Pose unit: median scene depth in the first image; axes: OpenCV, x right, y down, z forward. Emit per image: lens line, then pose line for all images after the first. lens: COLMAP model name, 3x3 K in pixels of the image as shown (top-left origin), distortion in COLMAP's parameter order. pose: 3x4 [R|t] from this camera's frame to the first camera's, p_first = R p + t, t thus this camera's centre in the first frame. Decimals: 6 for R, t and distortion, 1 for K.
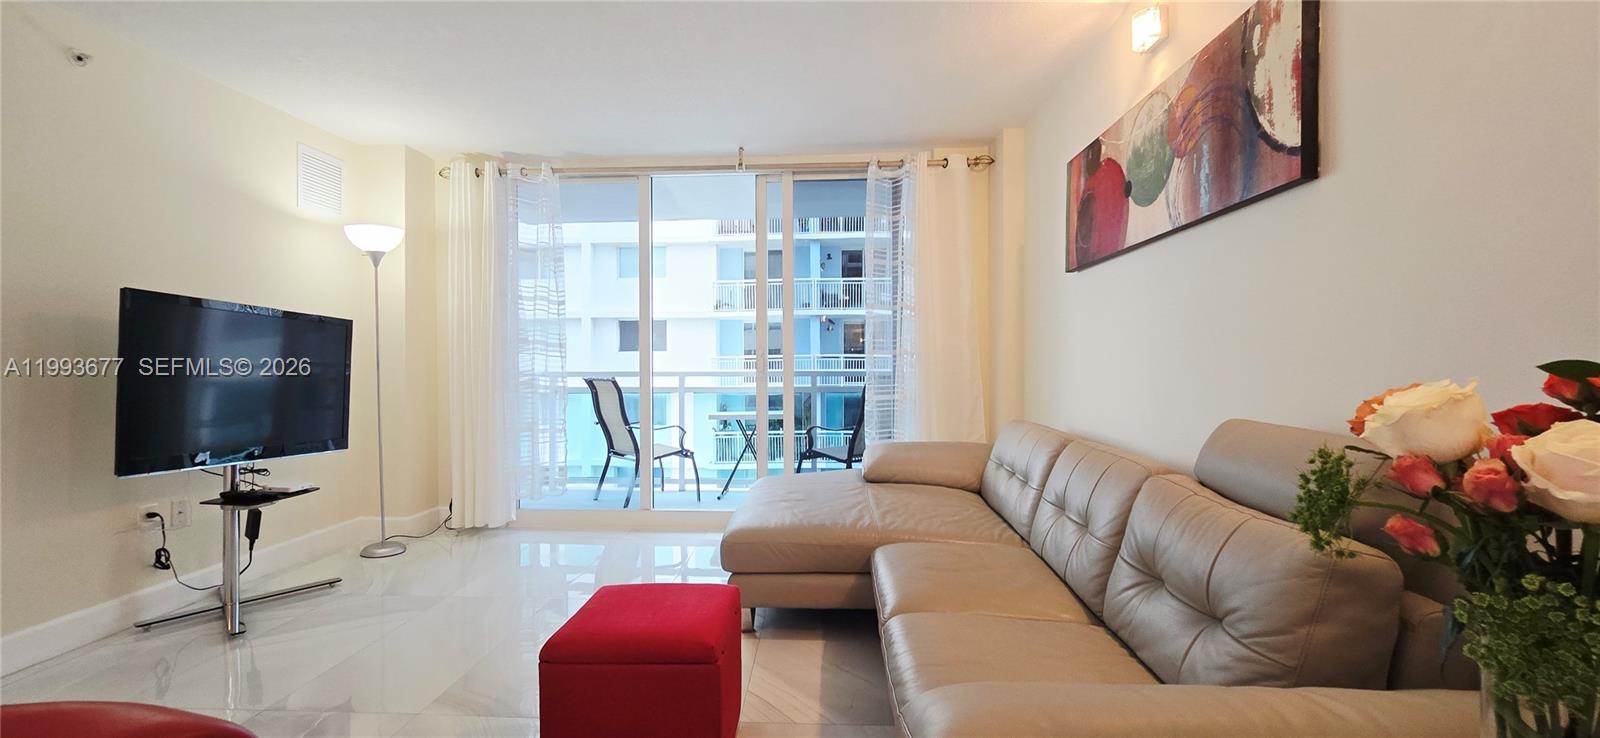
lens RADIAL K [[659.5, 0, 793.5], [0, 659.5, 370.1], [0, 0, 1]] dist [-0.003616, -0.000419]
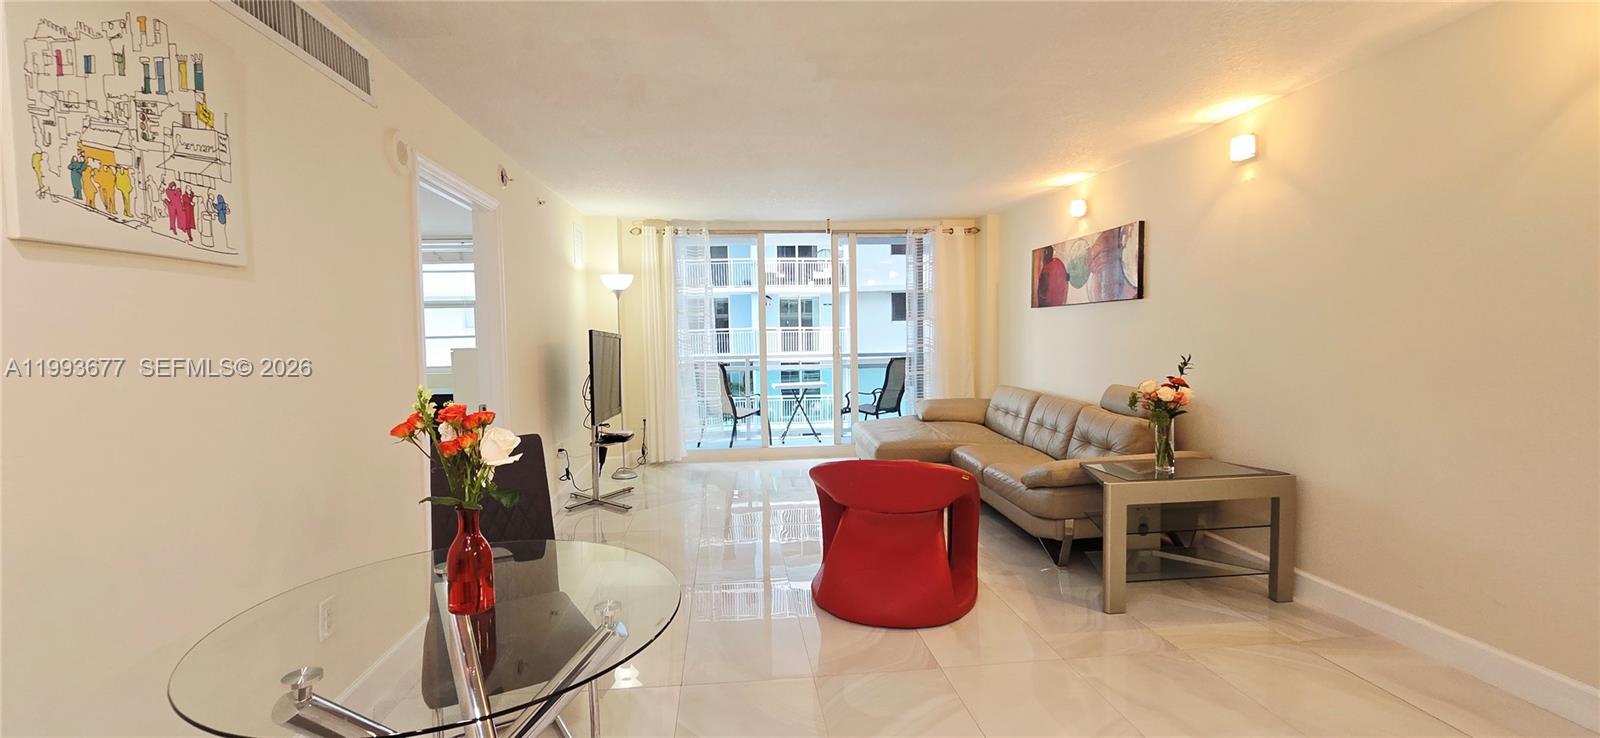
lens RADIAL K [[659.5, 0, 793.5], [0, 659.5, 370.1], [0, 0, 1]] dist [-0.003616, -0.000419]
pose [[0.988363, -0.021251, 0.150620, -0.710688], [0.013262, 0.998461, 0.053845, -0.101405], [-0.151533, -0.051221, 0.987124, -1.006122]]
